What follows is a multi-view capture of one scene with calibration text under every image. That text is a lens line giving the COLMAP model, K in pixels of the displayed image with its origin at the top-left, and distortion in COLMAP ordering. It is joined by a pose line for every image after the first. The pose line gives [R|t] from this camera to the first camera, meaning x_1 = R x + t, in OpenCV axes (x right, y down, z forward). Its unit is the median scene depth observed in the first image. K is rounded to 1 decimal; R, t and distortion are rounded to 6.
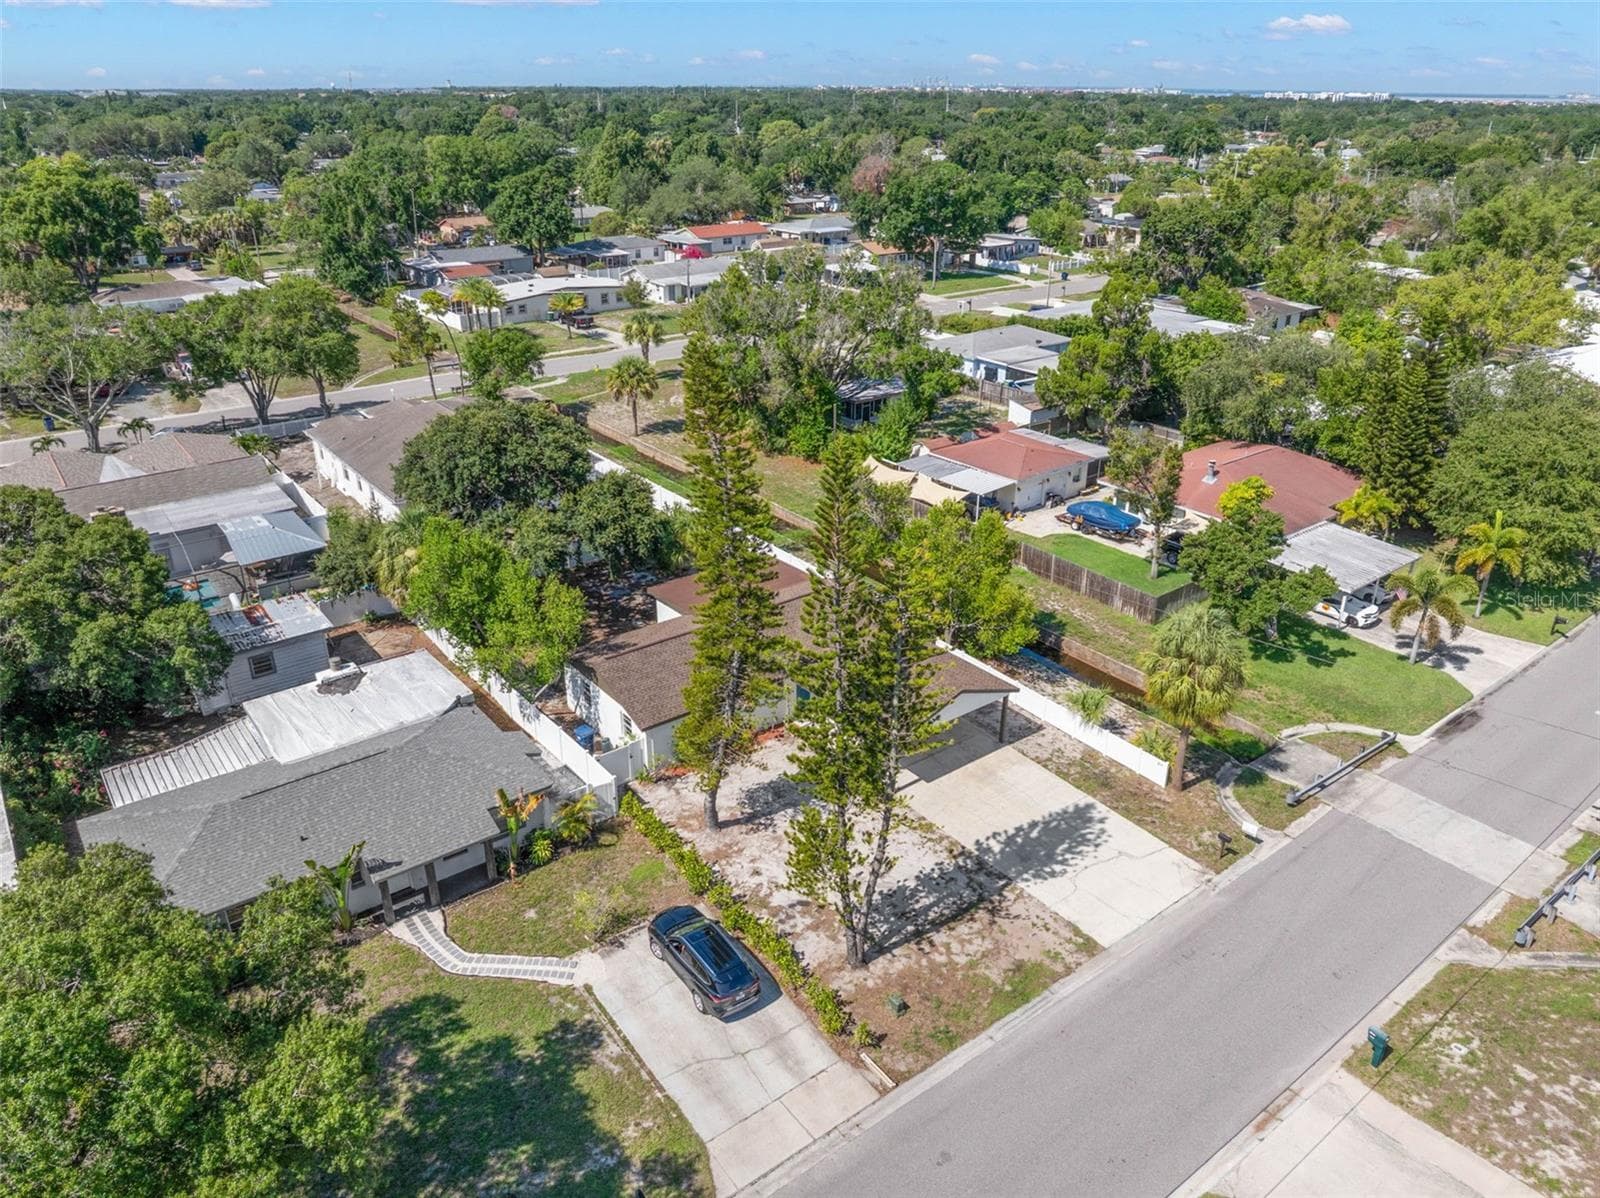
lens RADIAL K [[1122.9, 0, 800.0], [0, 1122.9, 599.0], [0, 0, 1]] dist [0.005152, -0.085014]
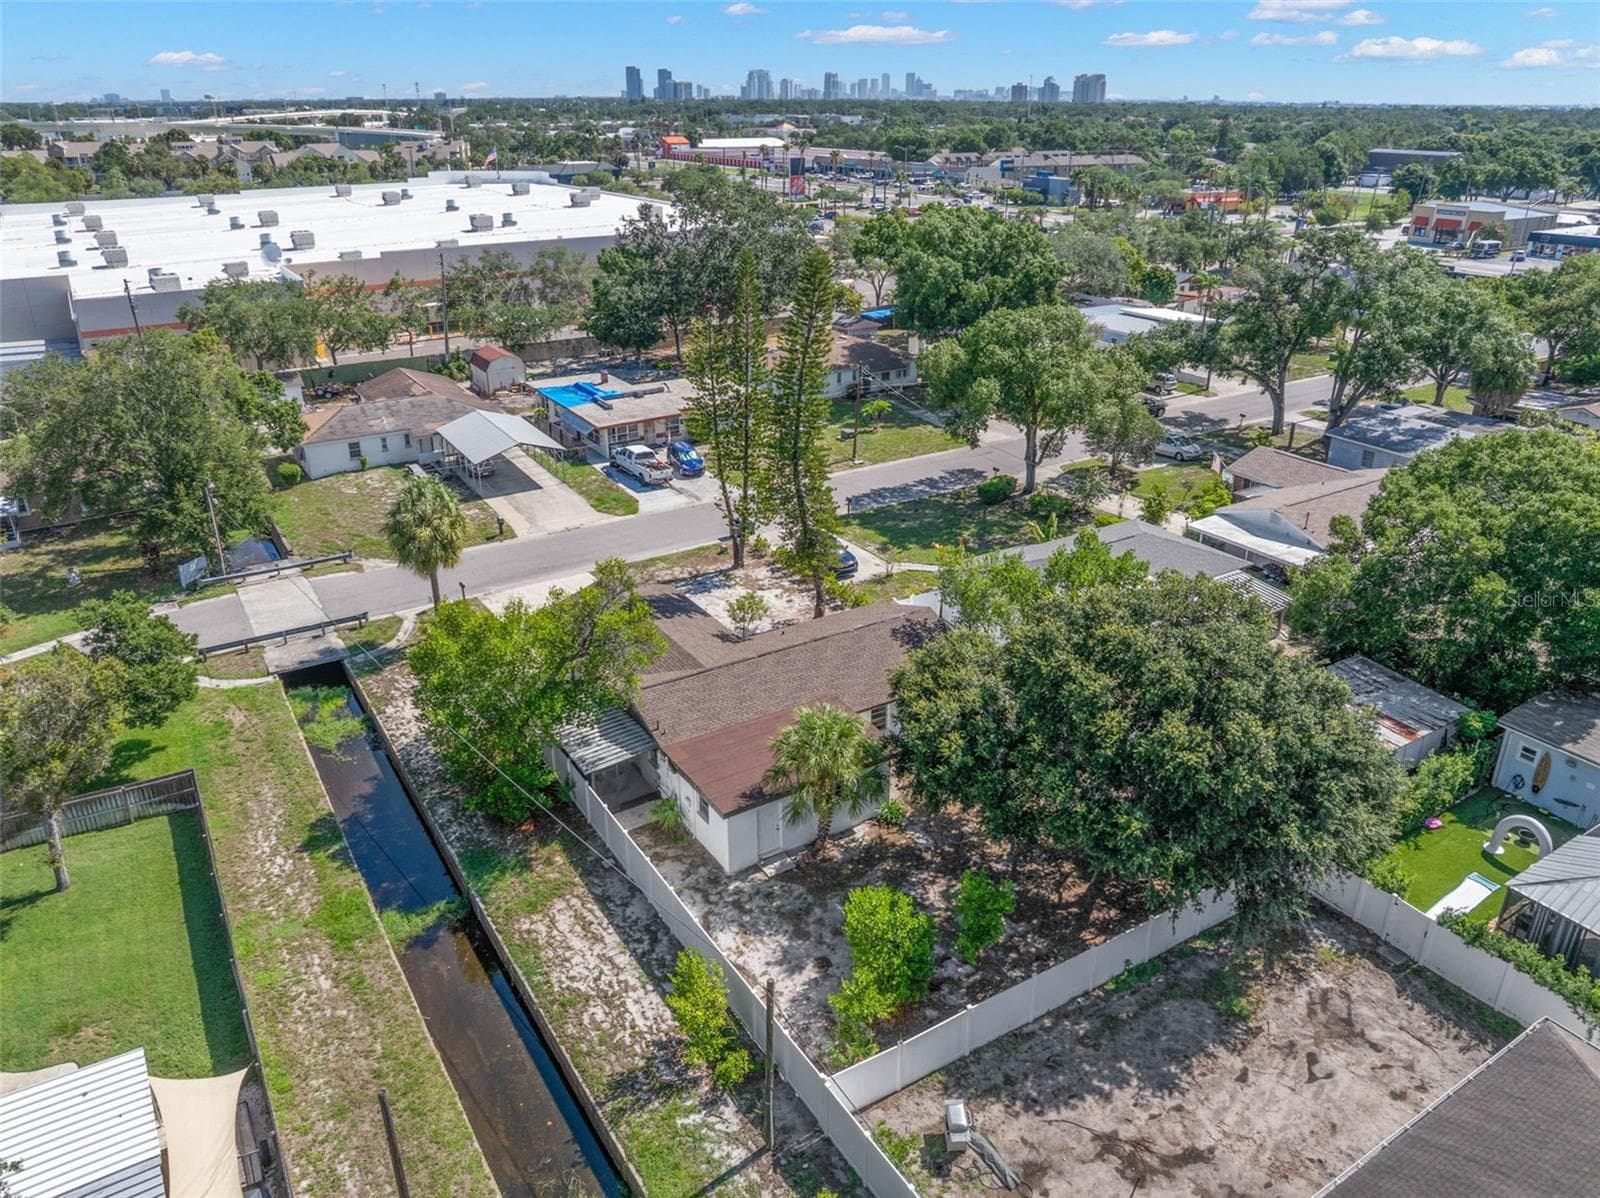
lens RADIAL K [[1126.8, 0, 800.0], [0, 1126.8, 599.0], [0, 0, 1]] dist [-0.044506, 0.004905]
pose [[-0.995465, -0.043278, 0.084710, -0.155691], [0.035599, 0.656319, 0.753643, -0.763310], [-0.088213, 0.753241, -0.651802, 1.743781]]
